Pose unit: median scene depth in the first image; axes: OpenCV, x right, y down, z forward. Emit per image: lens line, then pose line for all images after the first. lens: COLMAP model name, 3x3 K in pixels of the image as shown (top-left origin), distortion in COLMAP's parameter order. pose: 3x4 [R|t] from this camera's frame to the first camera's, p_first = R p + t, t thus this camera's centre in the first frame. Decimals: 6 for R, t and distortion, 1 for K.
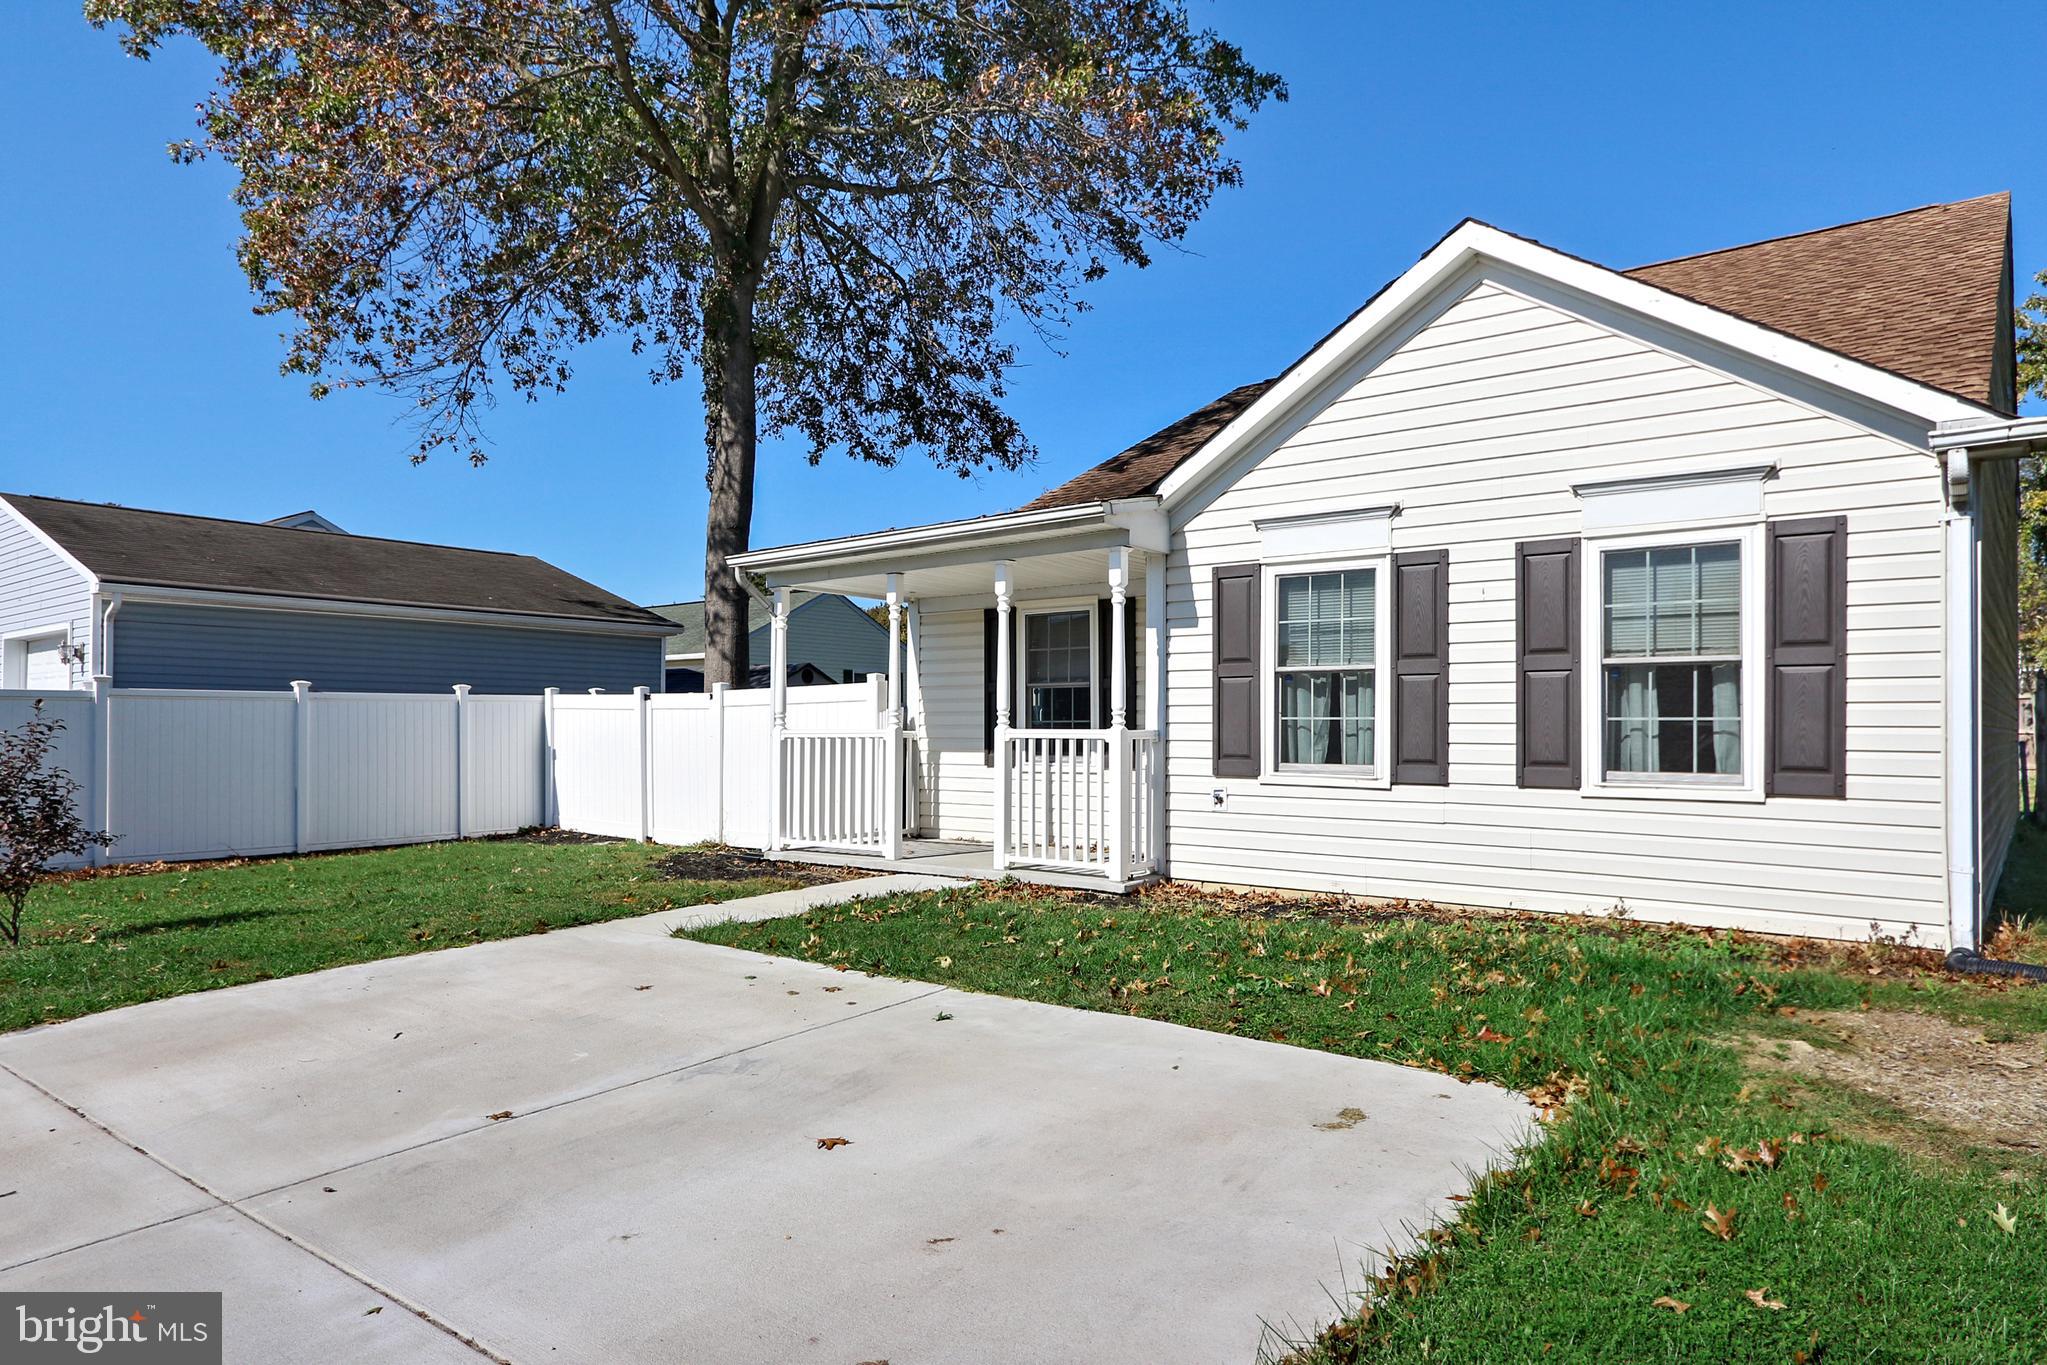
lens RADIAL K [[1285.9, 0, 1023.6], [0, 1285.9, 697.3], [0, 0, 1]] dist [0.000578, 0.000862]
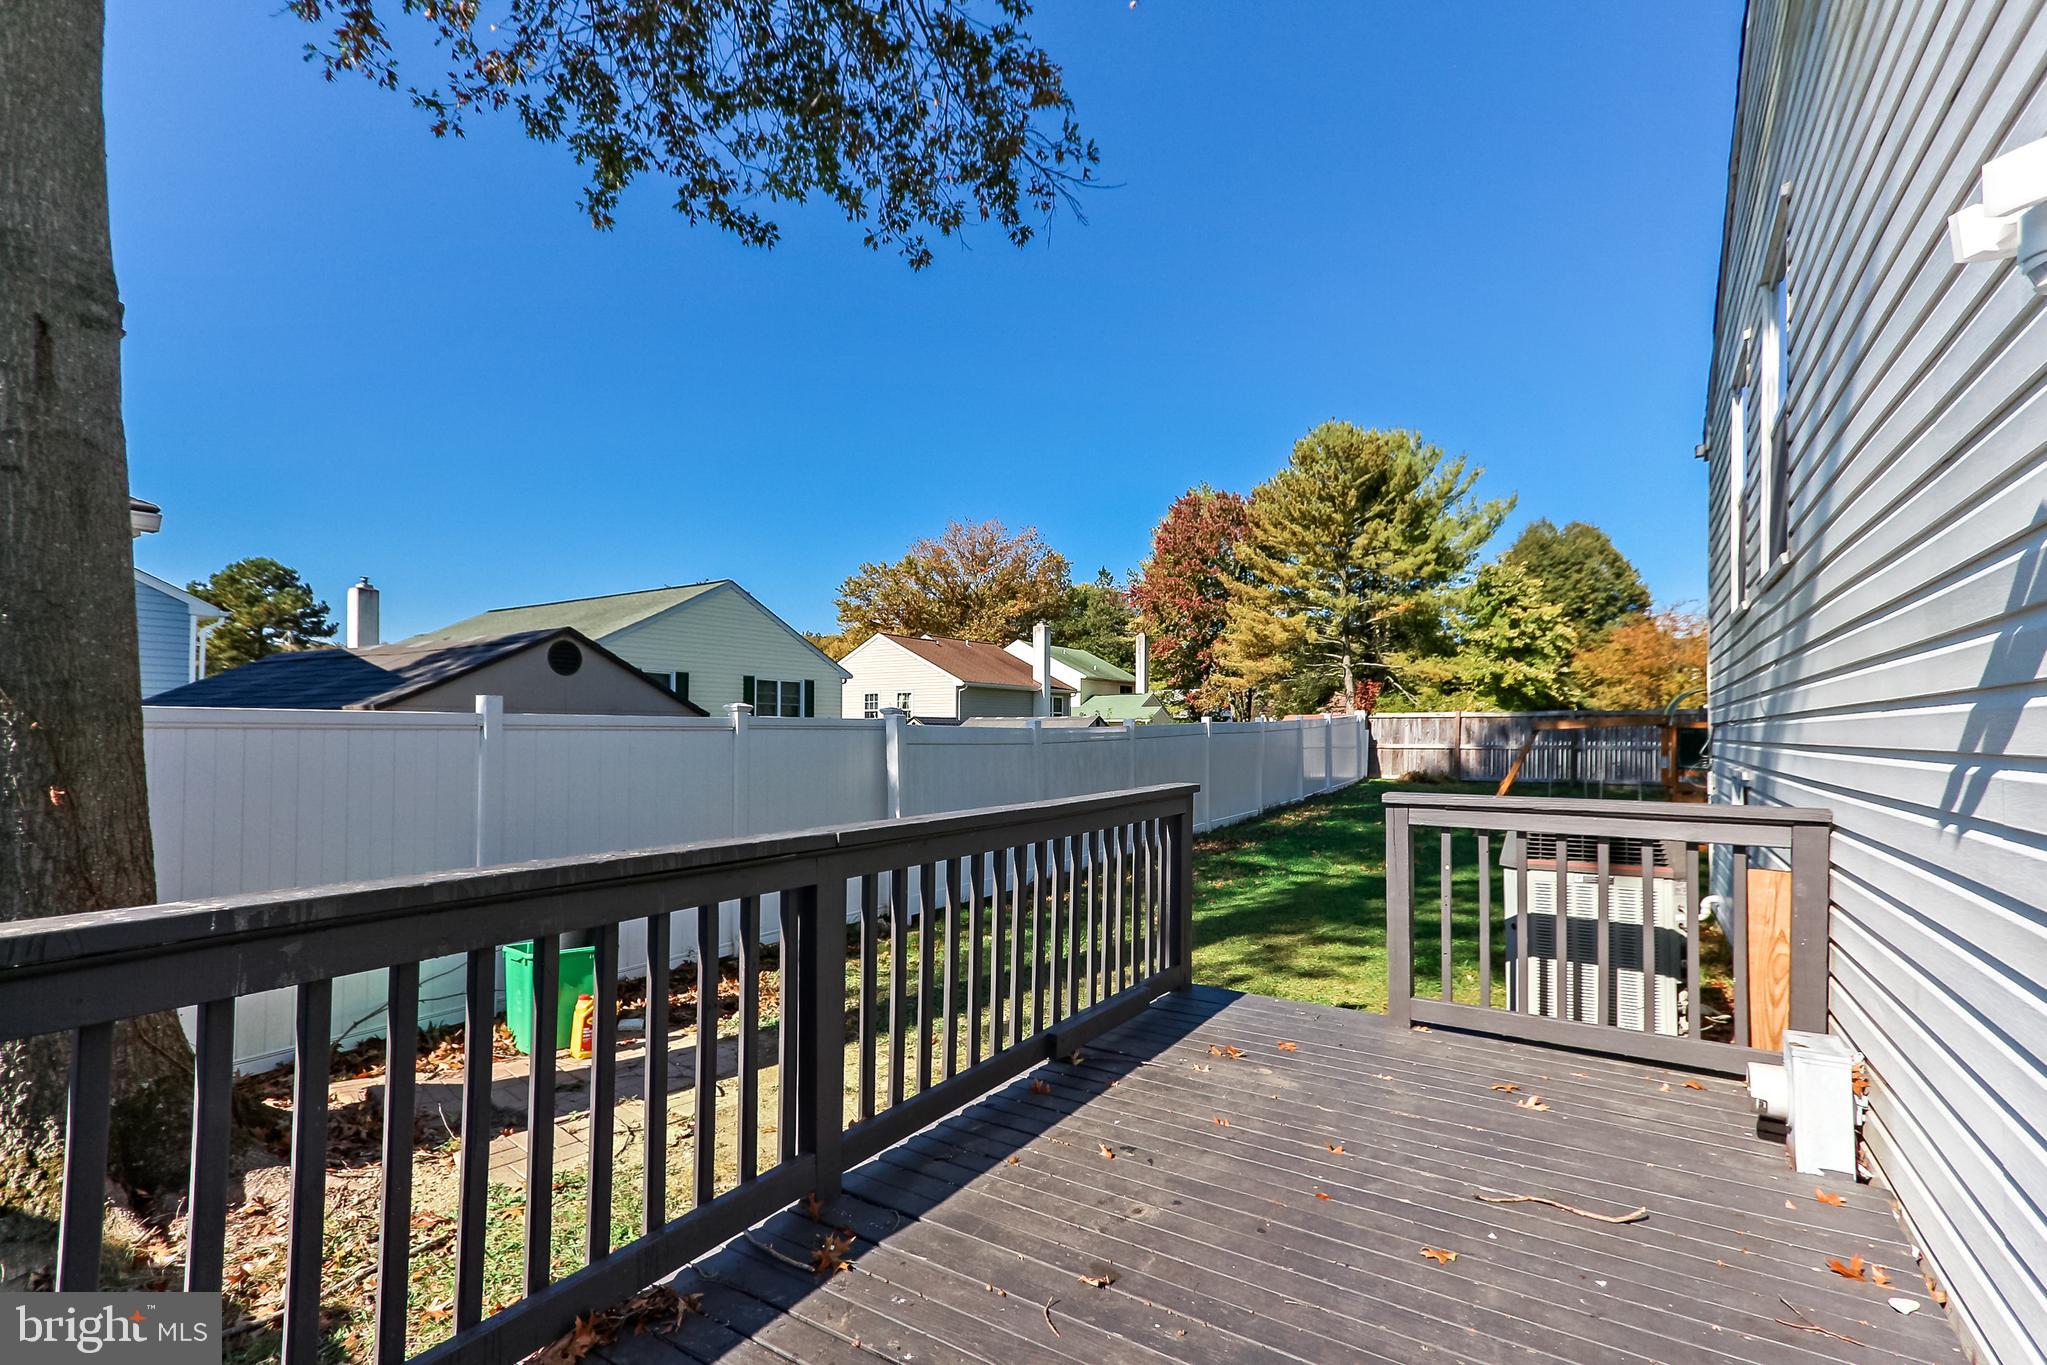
lens RADIAL K [[917.6, 0, 1024.4], [0, 917.6, 697.3], [0, 0, 1]] dist [-0.000924, -0.000364]
pose [[0.991080, 0.006728, 0.133101, -0.121431], [-0.005330, 0.999927, -0.010856, -0.005439], [-0.133164, 0.010050, 0.991043, 1.506893]]
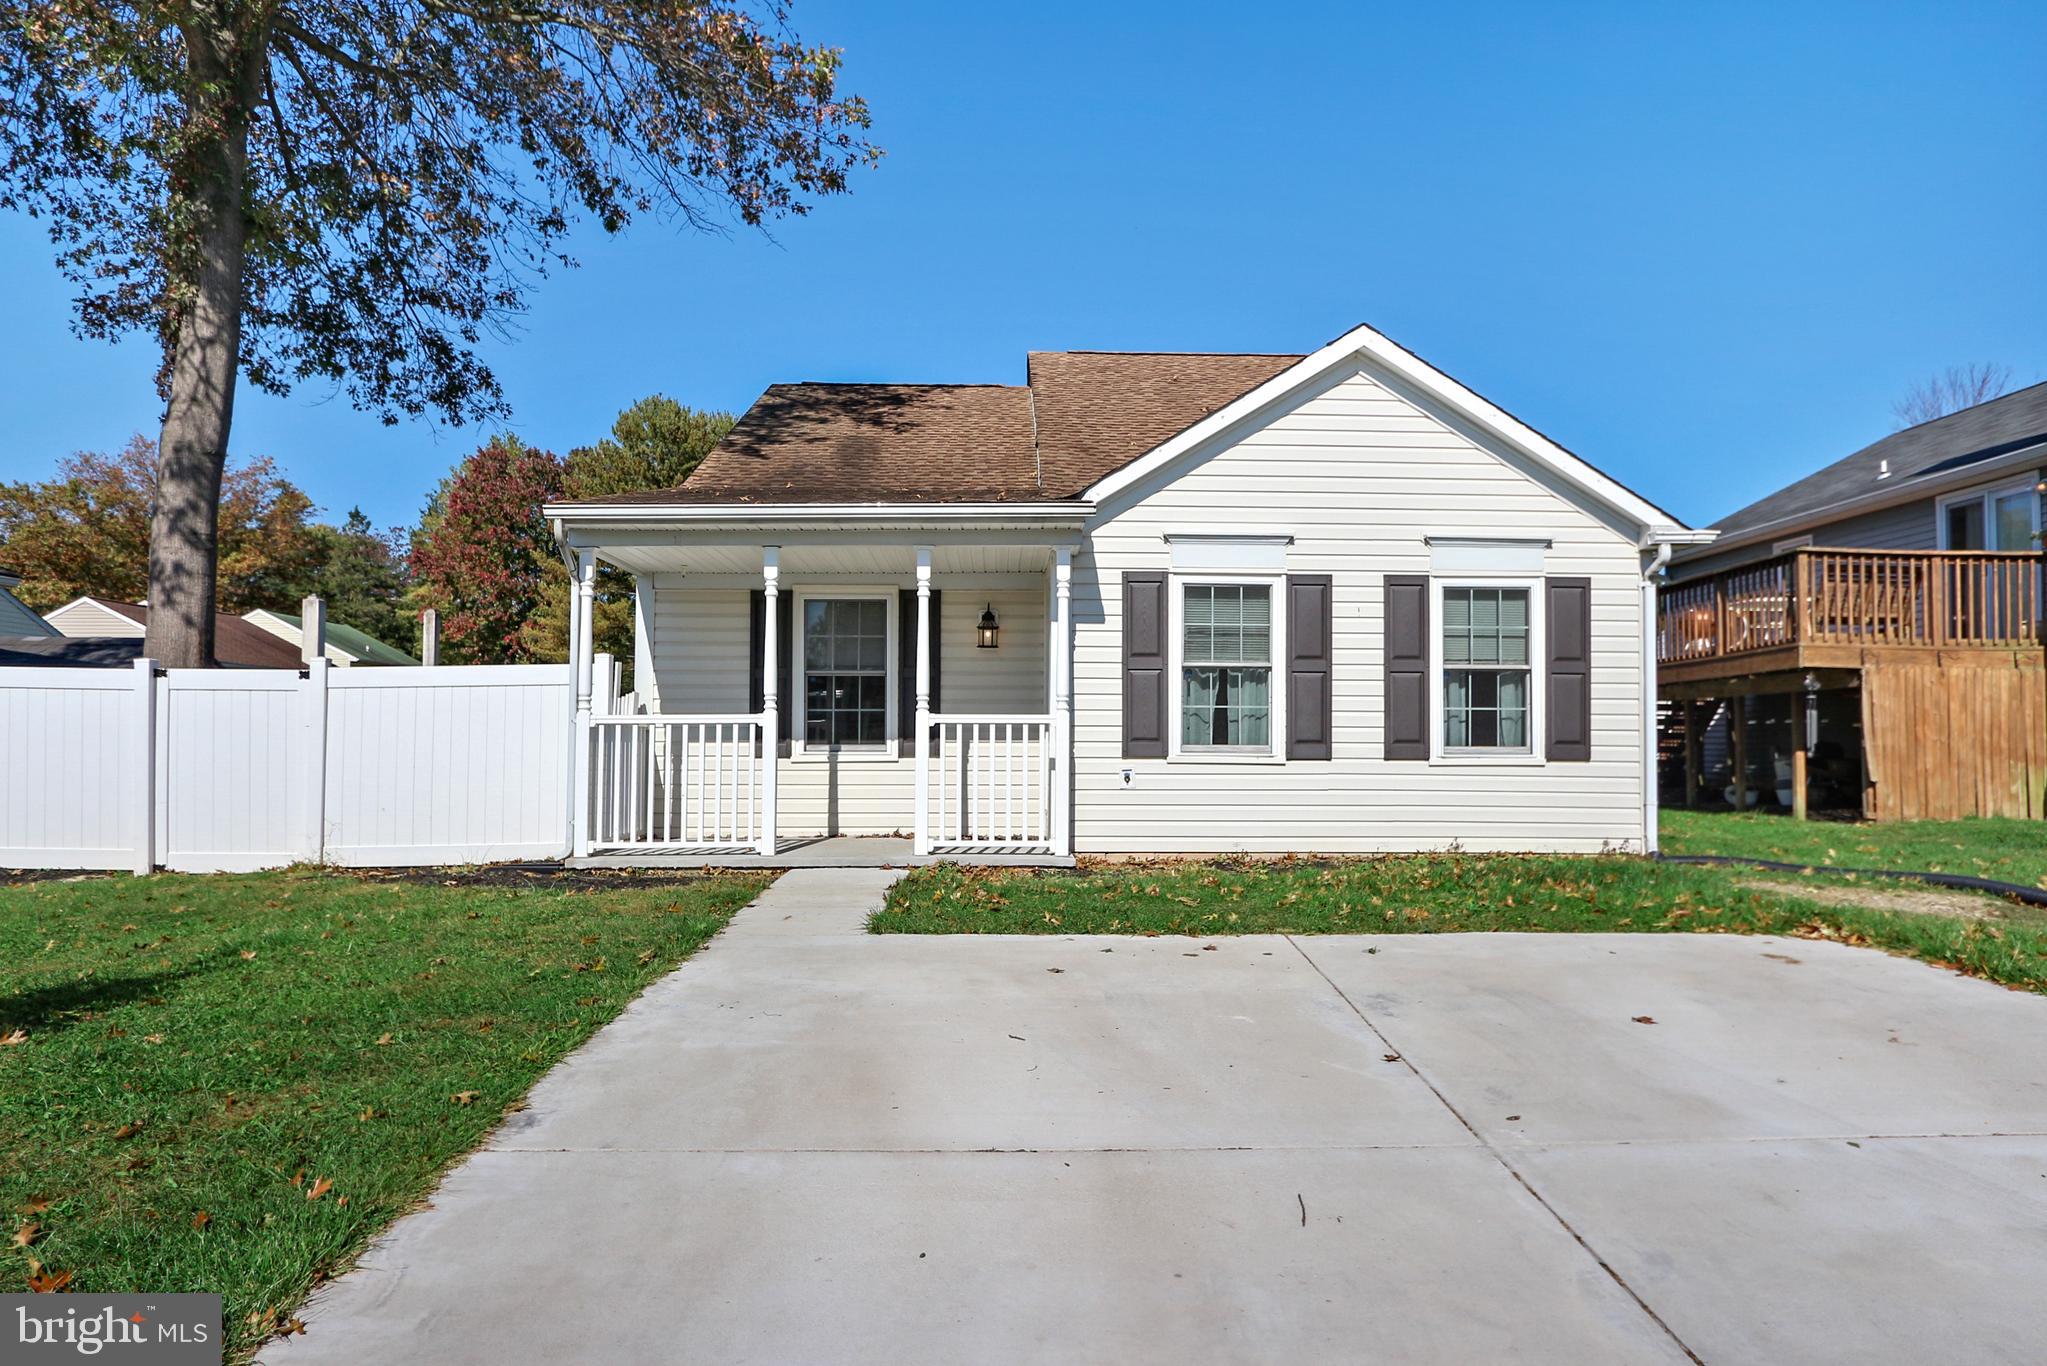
lens RADIAL K [[1315.8, 0, 1023.5], [0, 1315.8, 683.0], [0, 0, 1]] dist [-0.000422, -0.000077]
pose [[0.752710, 0.028851, 0.657720, -0.681150], [-0.016267, 0.999549, -0.025230, 0.027169], [-0.658151, 0.008292, 0.752840, 0.196283]]
